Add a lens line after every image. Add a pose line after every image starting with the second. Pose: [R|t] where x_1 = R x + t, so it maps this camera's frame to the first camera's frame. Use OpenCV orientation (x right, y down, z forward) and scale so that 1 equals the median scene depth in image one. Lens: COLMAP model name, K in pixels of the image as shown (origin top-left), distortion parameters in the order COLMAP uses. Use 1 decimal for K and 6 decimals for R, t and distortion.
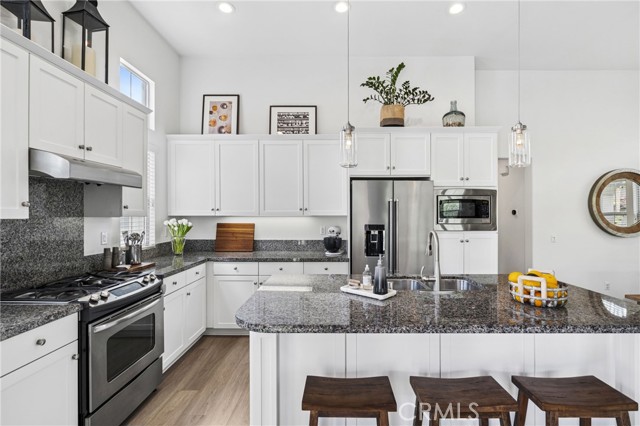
lens RADIAL K [[298.0, 0, 320.5], [0, 298.0, 212.2], [0, 0, 1]] dist [0.005707, 0.001167]
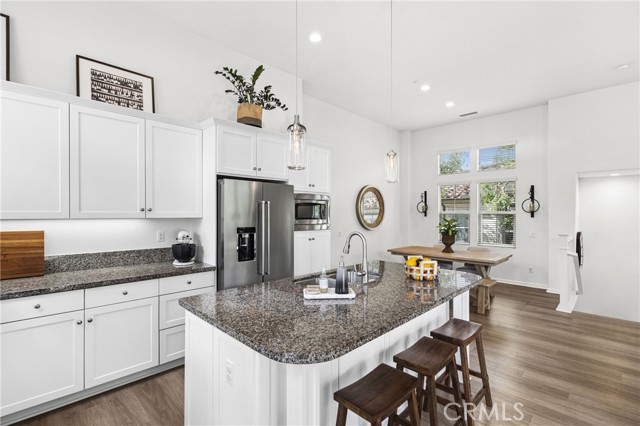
lens RADIAL K [[298.0, 0, 323.5], [0, 298.0, 212.2], [0, 0, 1]] dist [0.005707, 0.001167]
pose [[0.701880, 0.005652, 0.712273, -0.280820], [-0.008358, 0.999965, 0.000302, -0.007775], [-0.712246, -0.006165, 0.701903, 0.138935]]
